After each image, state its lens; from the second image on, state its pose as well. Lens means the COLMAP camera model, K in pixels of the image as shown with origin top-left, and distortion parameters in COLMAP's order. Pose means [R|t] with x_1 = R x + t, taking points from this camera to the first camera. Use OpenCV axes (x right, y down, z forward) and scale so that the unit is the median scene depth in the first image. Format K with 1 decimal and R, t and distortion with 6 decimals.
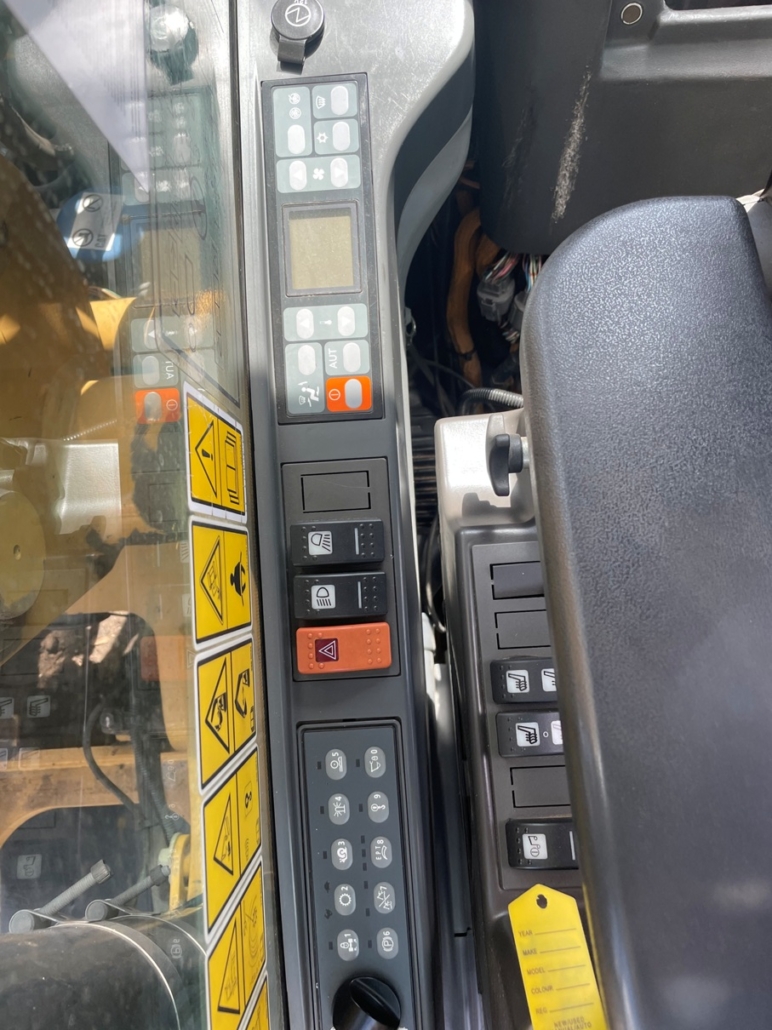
lens RADIAL K [[792.2, 0, 382.1], [0, 792.2, 515.4], [0, 0, 1]] dist [0.068210, -0.103906]
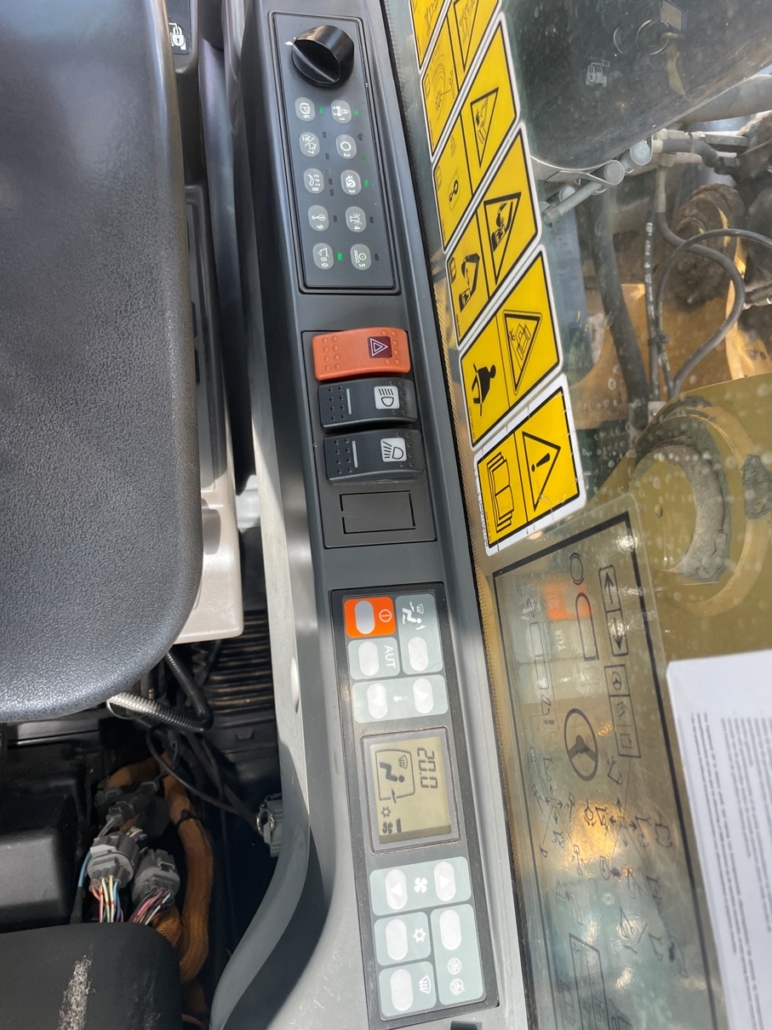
lens RADIAL K [[792.2, 0, 385.7], [0, 792.2, 516.4], [0, 0, 1]] dist [0.068210, -0.103906]
pose [[-0.982403, 0.011191, -0.186440, 0.105275], [-0.065766, -0.955004, 0.289211, -0.303632], [-0.174815, 0.296383, 0.938934, 0.126478]]
